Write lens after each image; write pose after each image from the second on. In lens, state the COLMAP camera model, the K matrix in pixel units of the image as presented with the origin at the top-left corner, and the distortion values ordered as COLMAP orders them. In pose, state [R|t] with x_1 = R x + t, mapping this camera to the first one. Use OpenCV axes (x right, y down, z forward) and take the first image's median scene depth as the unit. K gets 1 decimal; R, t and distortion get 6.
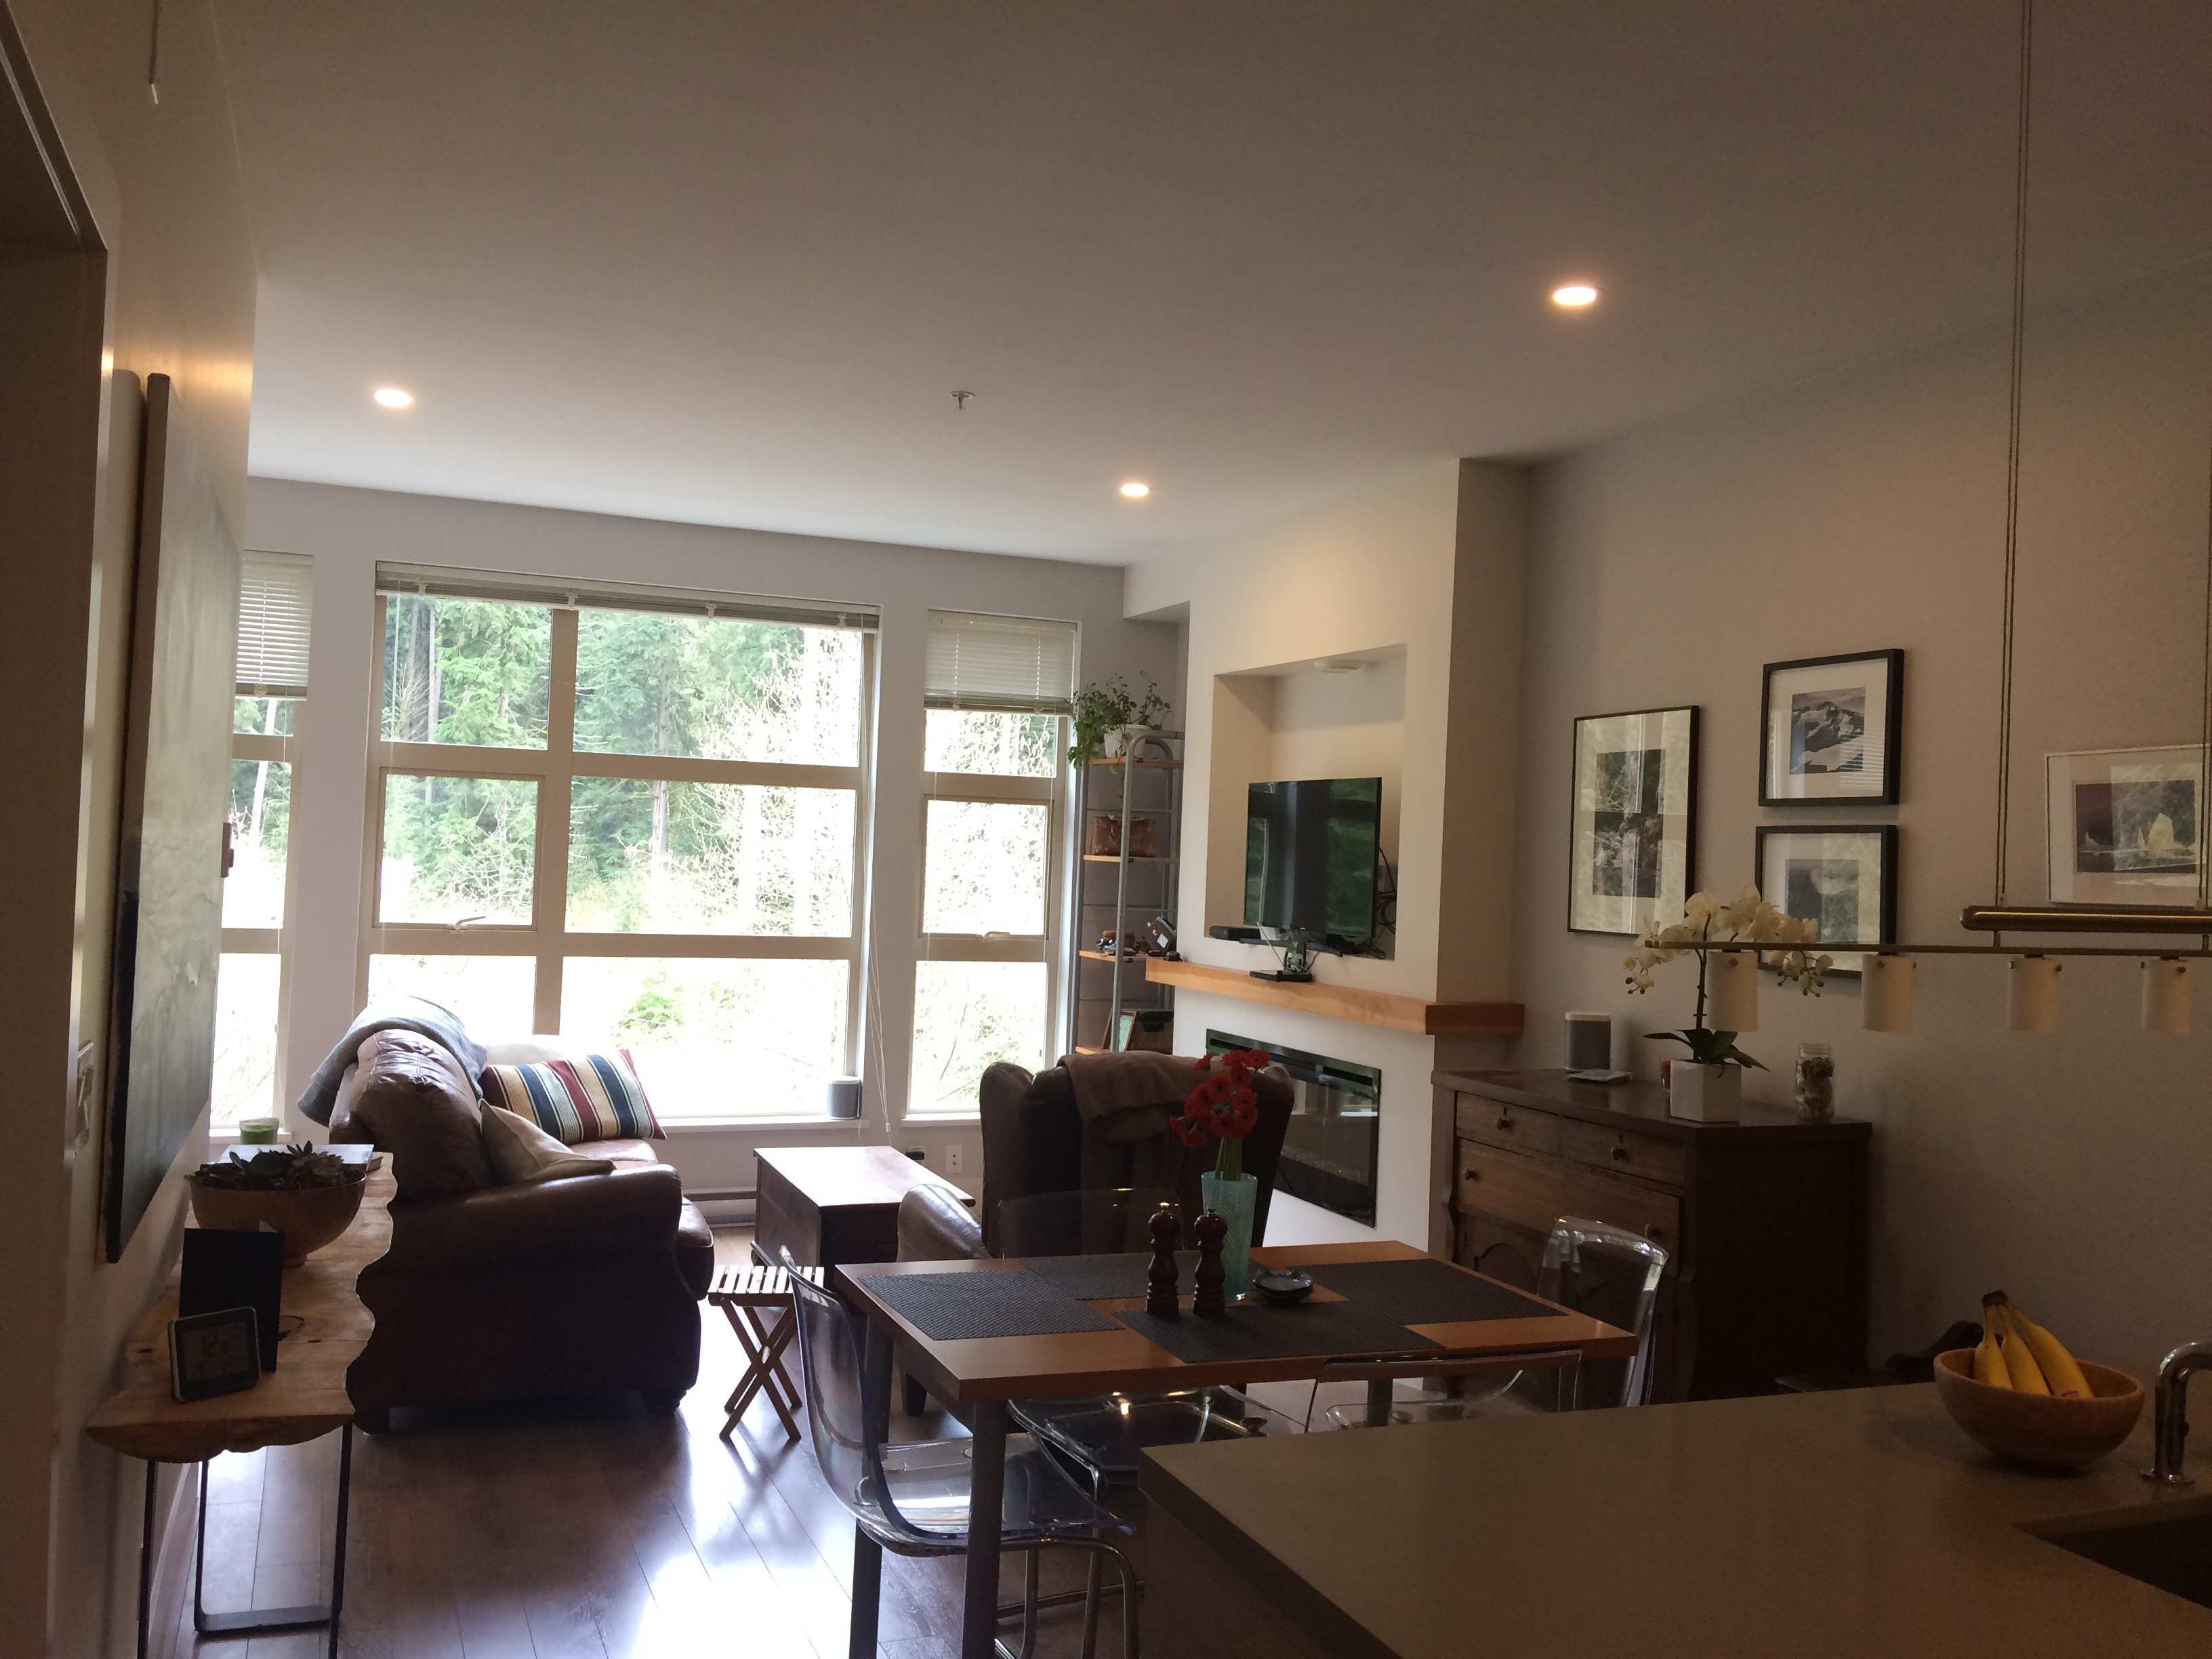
lens RADIAL K [[1873.1, 0, 1106.0], [0, 1873.1, 829.5], [0, 0, 1]] dist [0.112167, 0.002457]
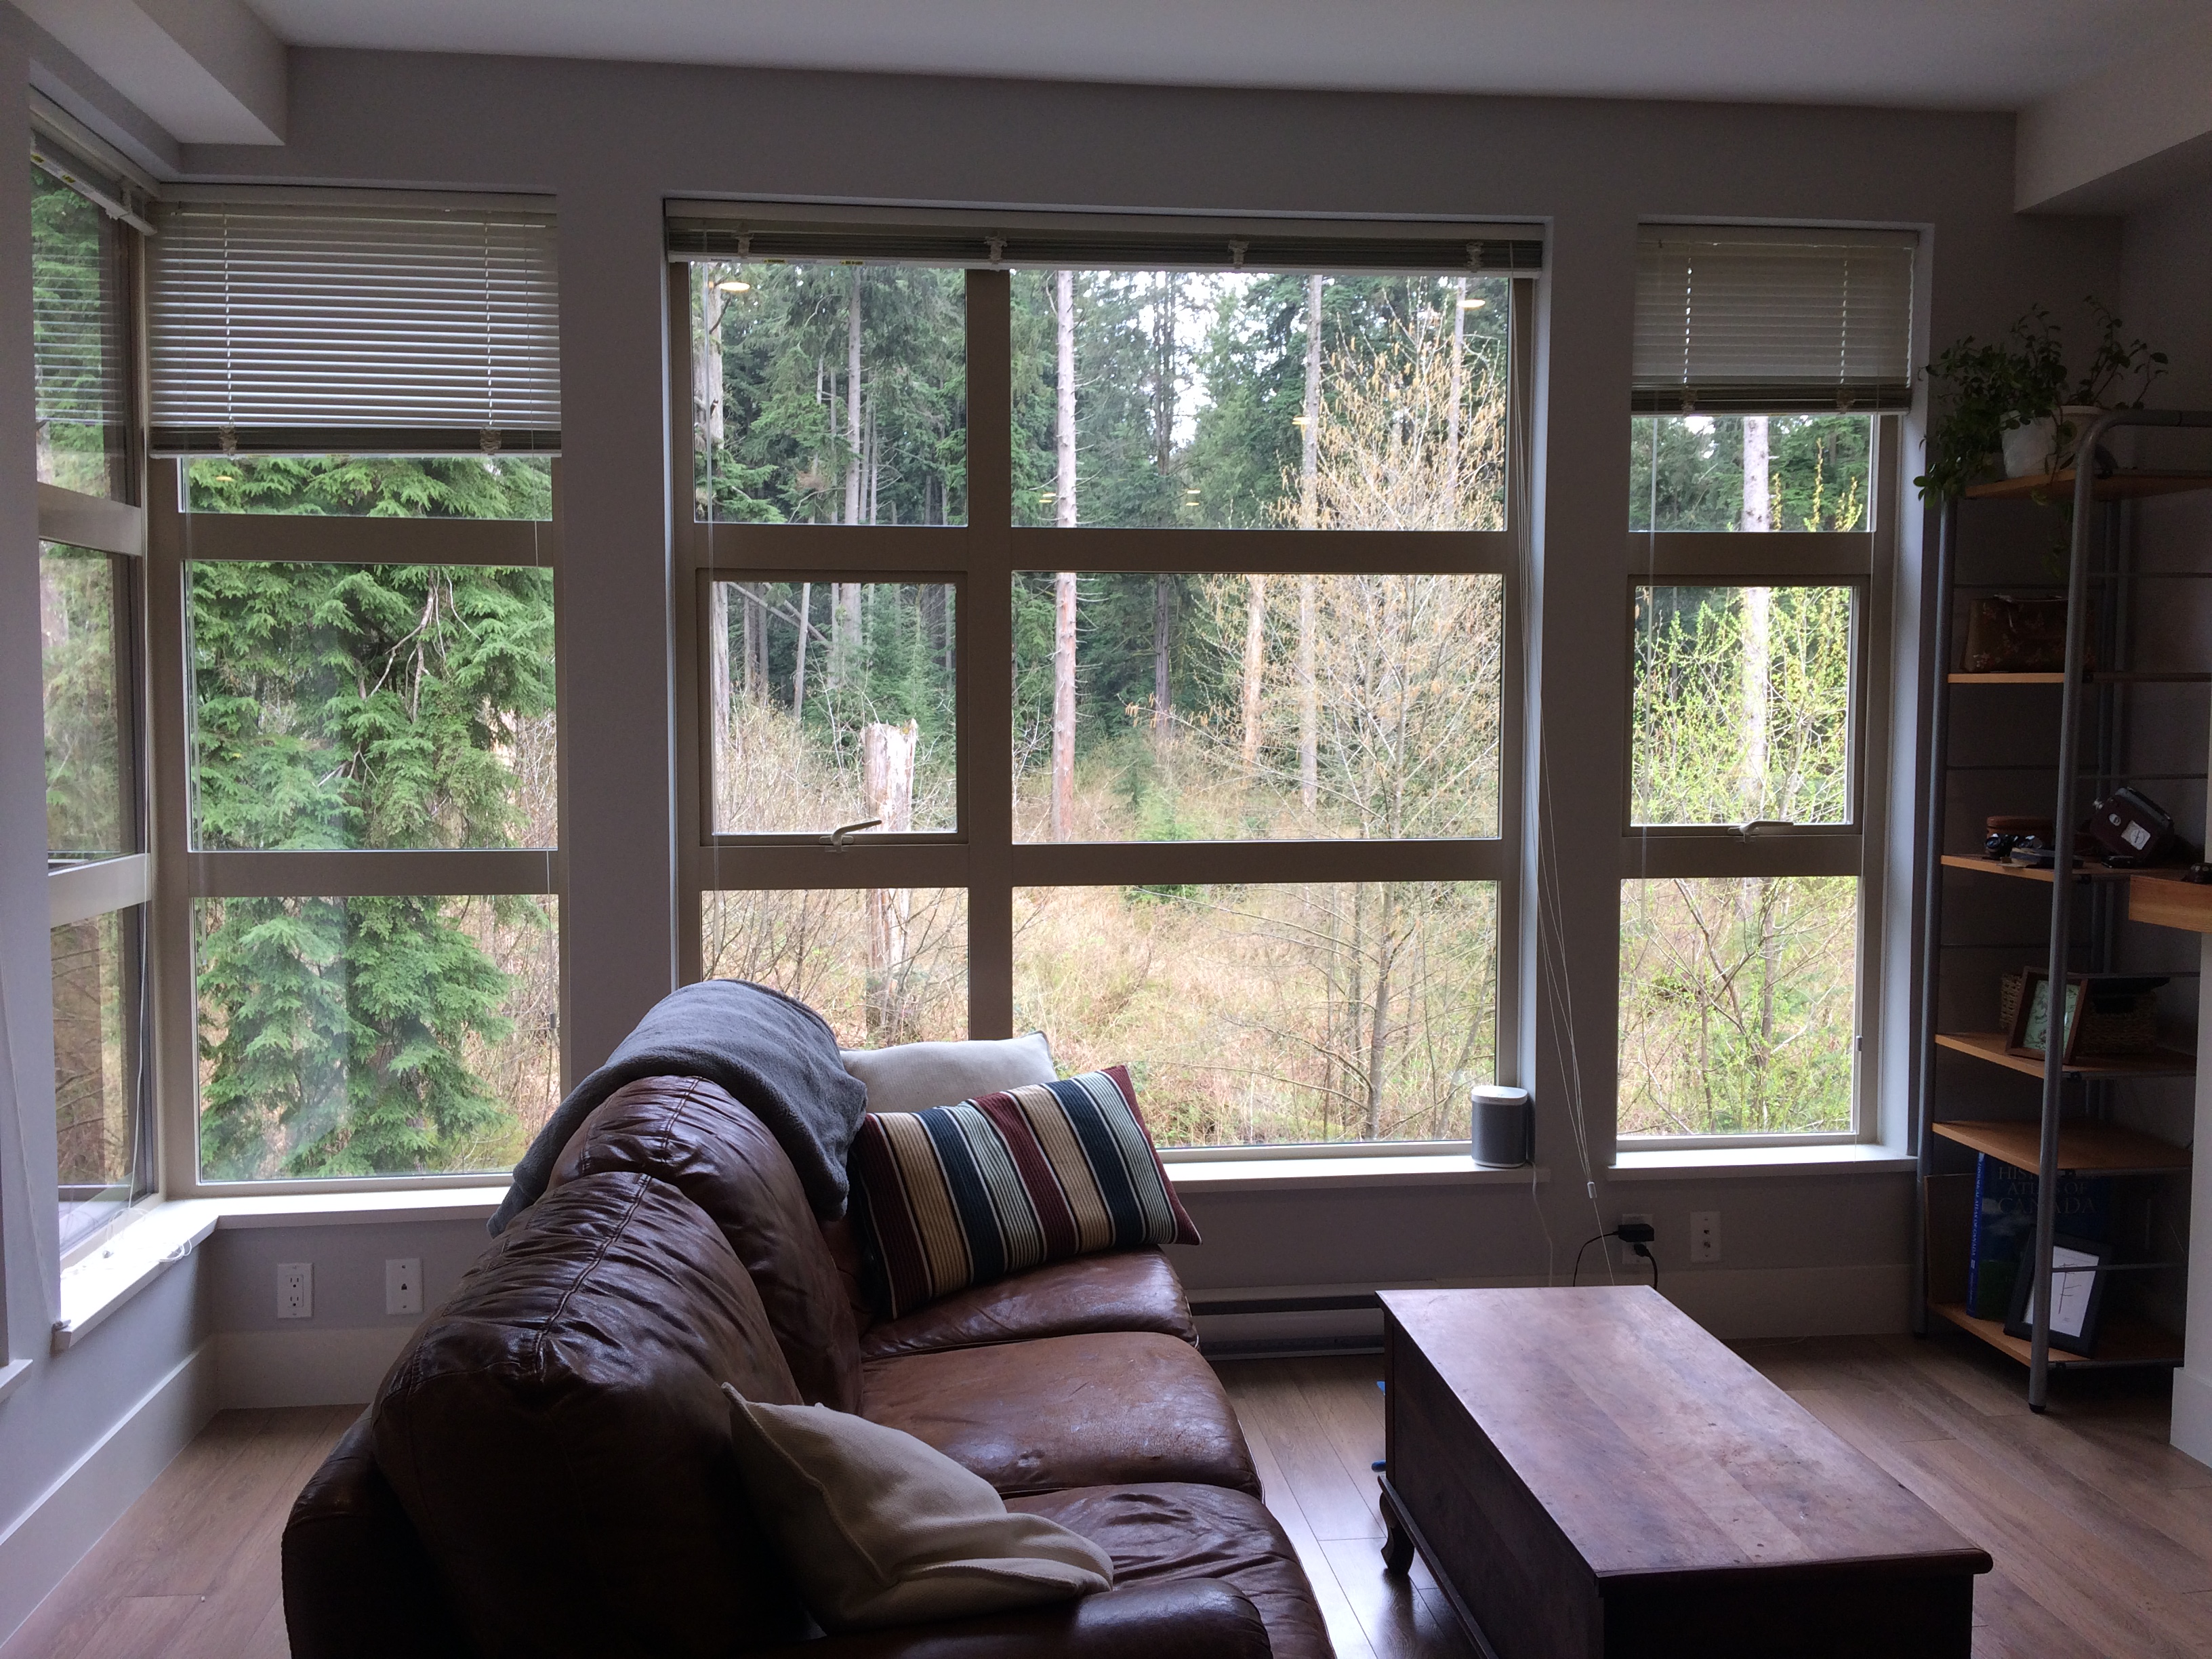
lens RADIAL K [[1861.8, 0, 1106.0], [0, 1861.8, 829.5], [0, 0, 1]] dist [0.074898, -0.105468]
pose [[0.964803, -0.020344, -0.262184, -0.103631], [0.041331, 0.996343, 0.074781, 0.008065], [0.259704, -0.082985, 0.962116, 0.436274]]
